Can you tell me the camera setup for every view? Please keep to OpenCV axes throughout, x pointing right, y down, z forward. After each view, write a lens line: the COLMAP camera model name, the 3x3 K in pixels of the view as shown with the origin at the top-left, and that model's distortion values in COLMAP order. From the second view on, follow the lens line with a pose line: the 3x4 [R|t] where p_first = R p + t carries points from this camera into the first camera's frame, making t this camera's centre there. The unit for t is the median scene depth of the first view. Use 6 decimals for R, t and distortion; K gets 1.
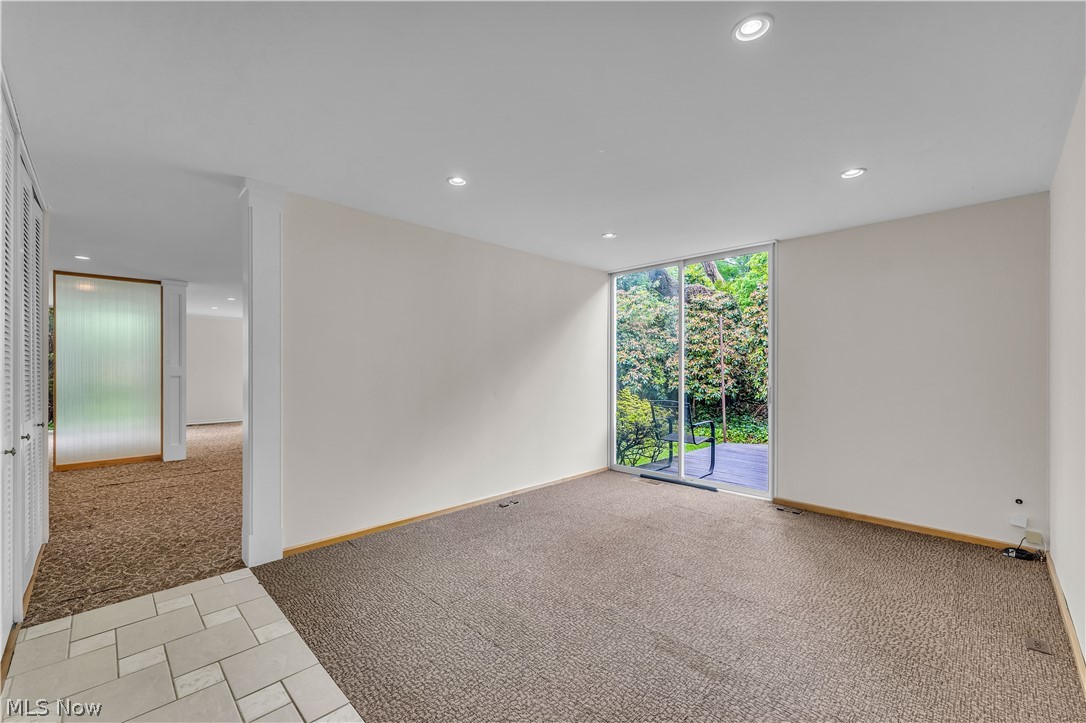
lens RADIAL K [[443.8, 0, 524.3], [0, 443.8, 366.8], [0, 0, 1]] dist [0.001217, -0.000210]
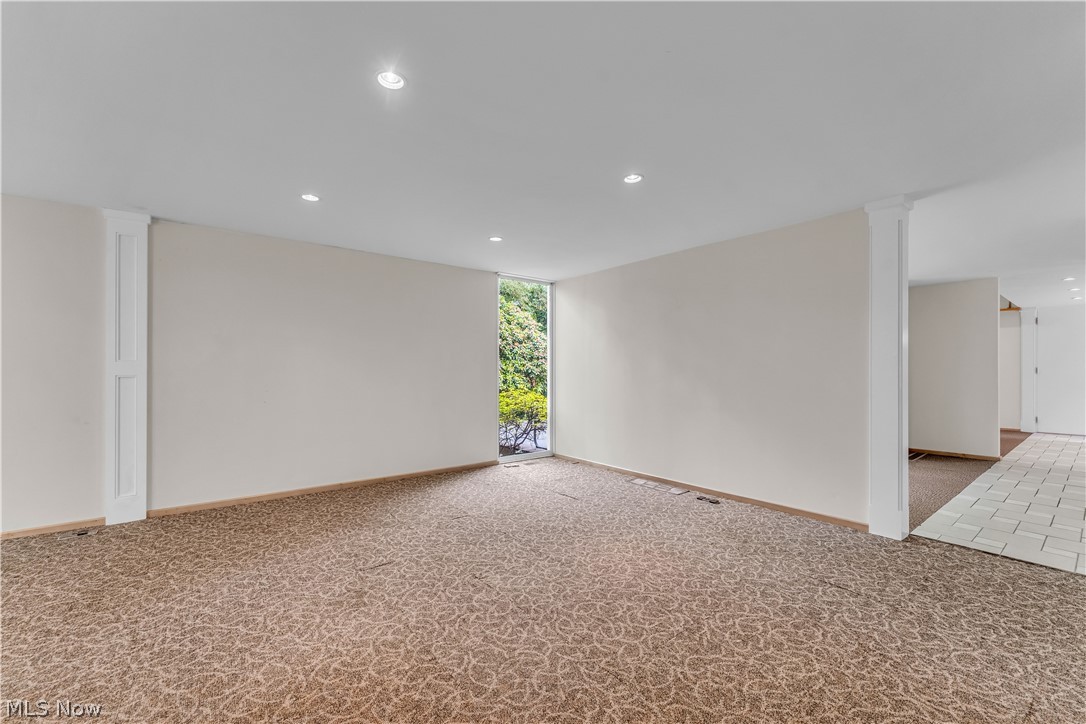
lens RADIAL K [[443.8, 0, 536.7], [0, 443.8, 366.9], [0, 0, 1]] dist [0.001217, -0.000210]
pose [[0.104716, 0.008038, 0.994470, -0.959065], [-0.003025, 0.999965, -0.007764, 0.012415], [-0.994498, -0.002195, 0.104737, 0.940545]]
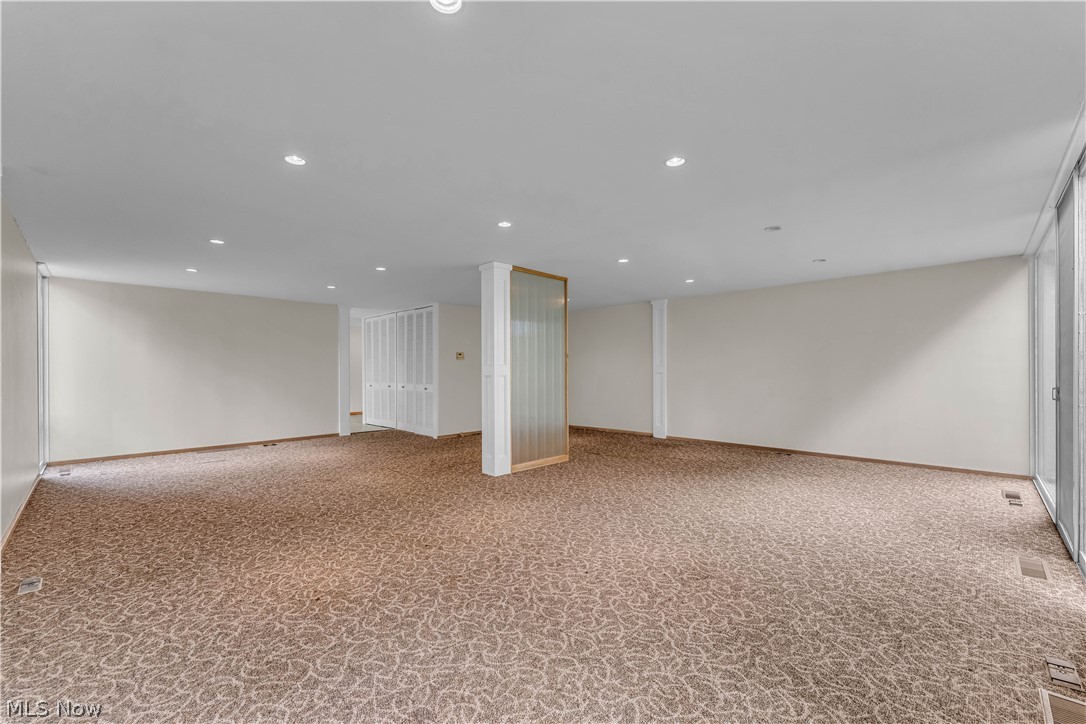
lens RADIAL K [[443.8, 0, 538.7], [0, 443.8, 367.0], [0, 0, 1]] dist [0.001217, -0.000210]
pose [[-0.999770, -0.000980, -0.021432, -0.950263], [-0.000904, 0.999993, -0.003568, 0.006937], [0.021435, -0.003548, -0.999764, 2.069115]]
